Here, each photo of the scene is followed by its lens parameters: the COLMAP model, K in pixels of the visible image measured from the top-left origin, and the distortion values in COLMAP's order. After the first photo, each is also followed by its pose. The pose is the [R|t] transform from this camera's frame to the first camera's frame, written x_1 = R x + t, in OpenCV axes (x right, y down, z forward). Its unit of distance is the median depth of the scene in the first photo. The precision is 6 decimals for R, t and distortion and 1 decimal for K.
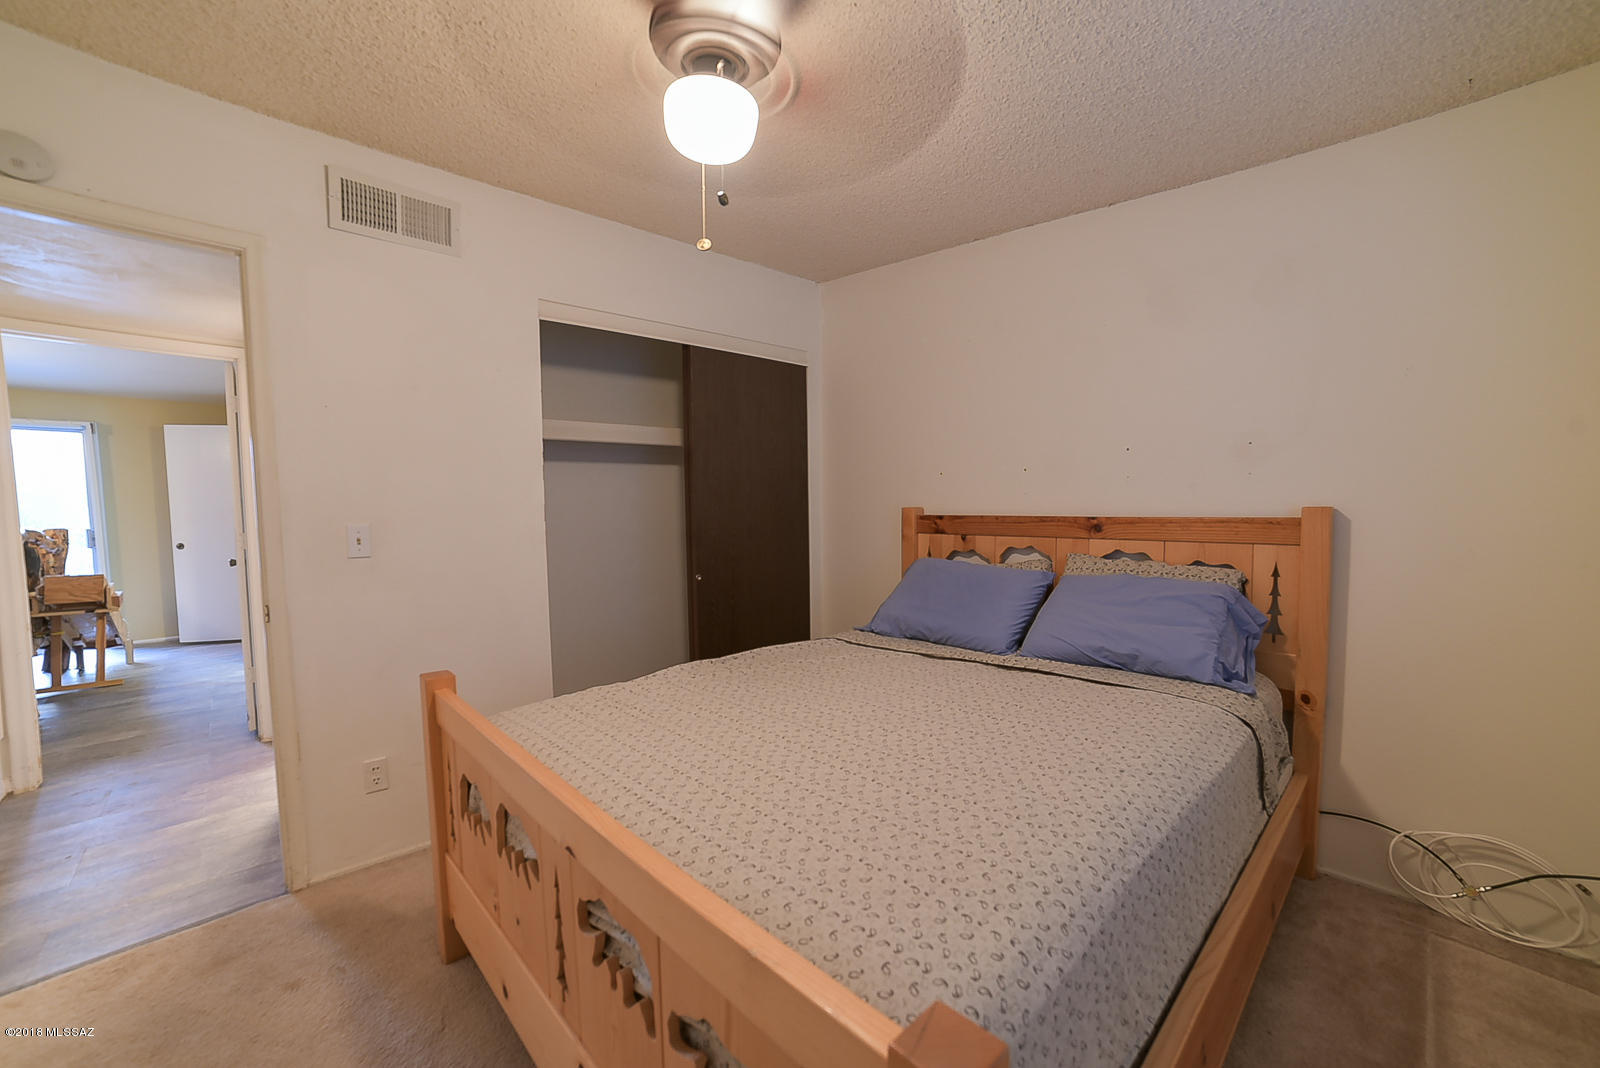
lens RADIAL K [[640.7, 0, 801.5], [0, 640.7, 539.7], [0, 0, 1]] dist [-0.089085, 0.038388]
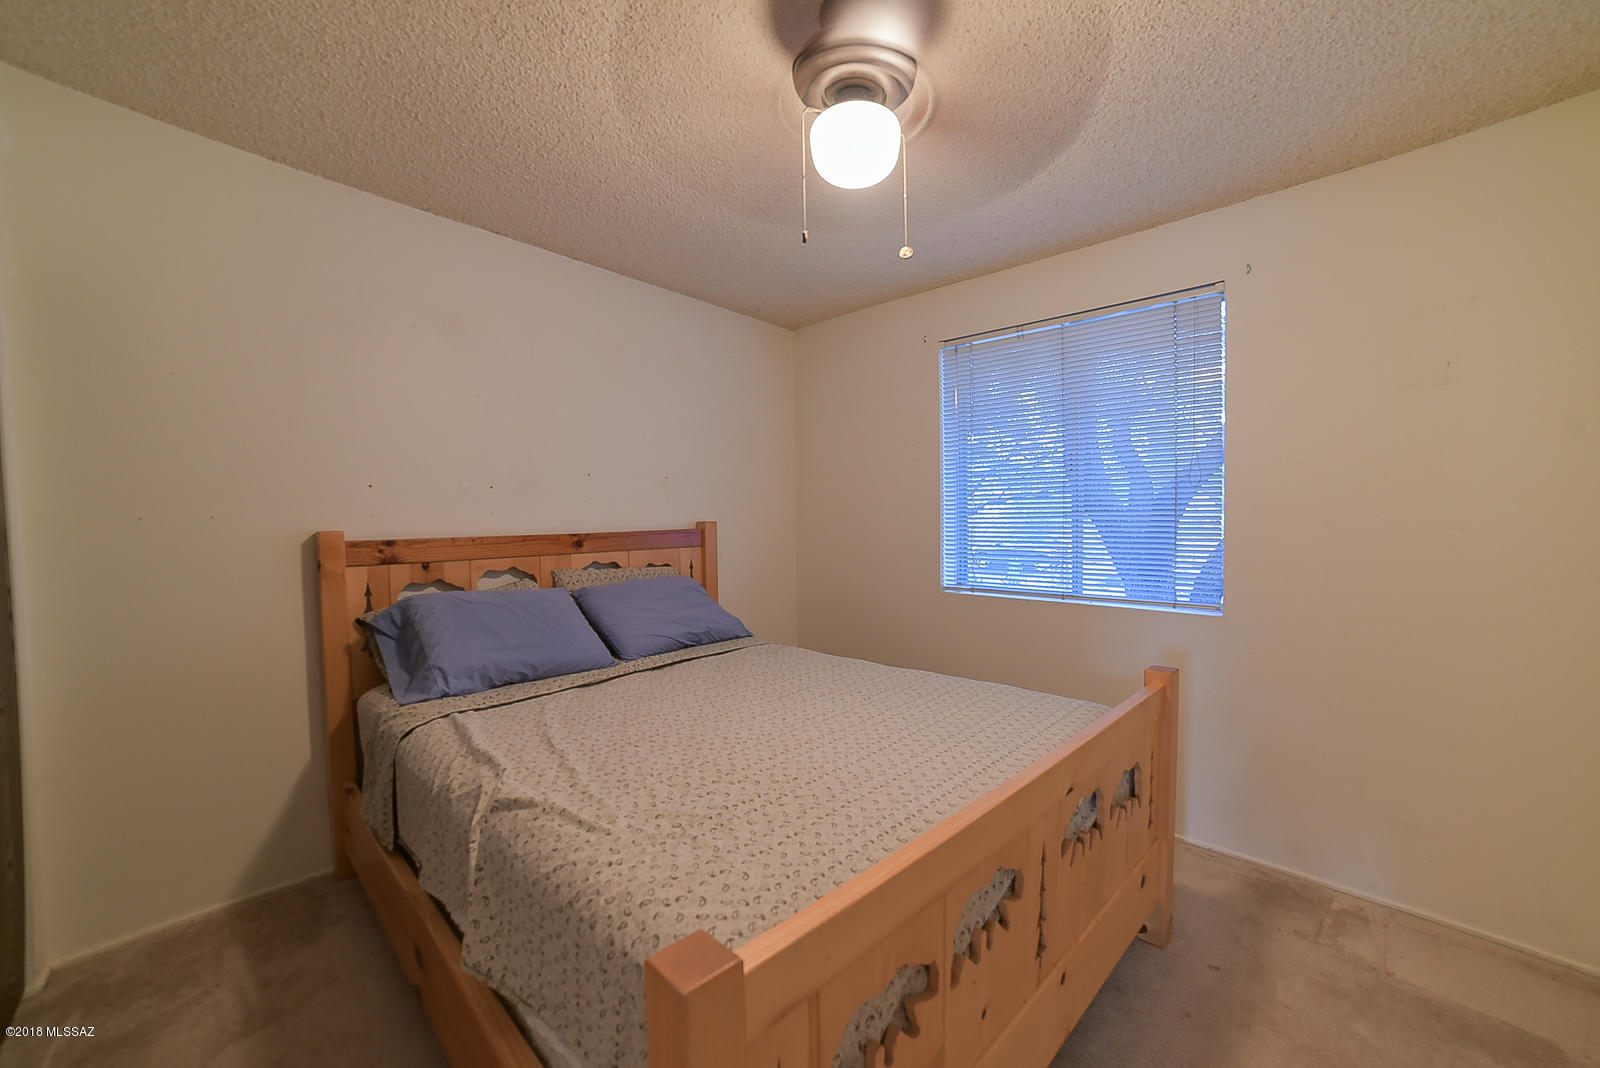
lens RADIAL K [[640.7, 0, 801.5], [0, 640.7, 539.7], [0, 0, 1]] dist [-0.089085, 0.038388]
pose [[0.000448, -0.031124, 0.999515, -0.668224], [0.074895, 0.996709, 0.031003, -0.031819], [-0.997191, 0.074845, 0.002778, 0.628456]]
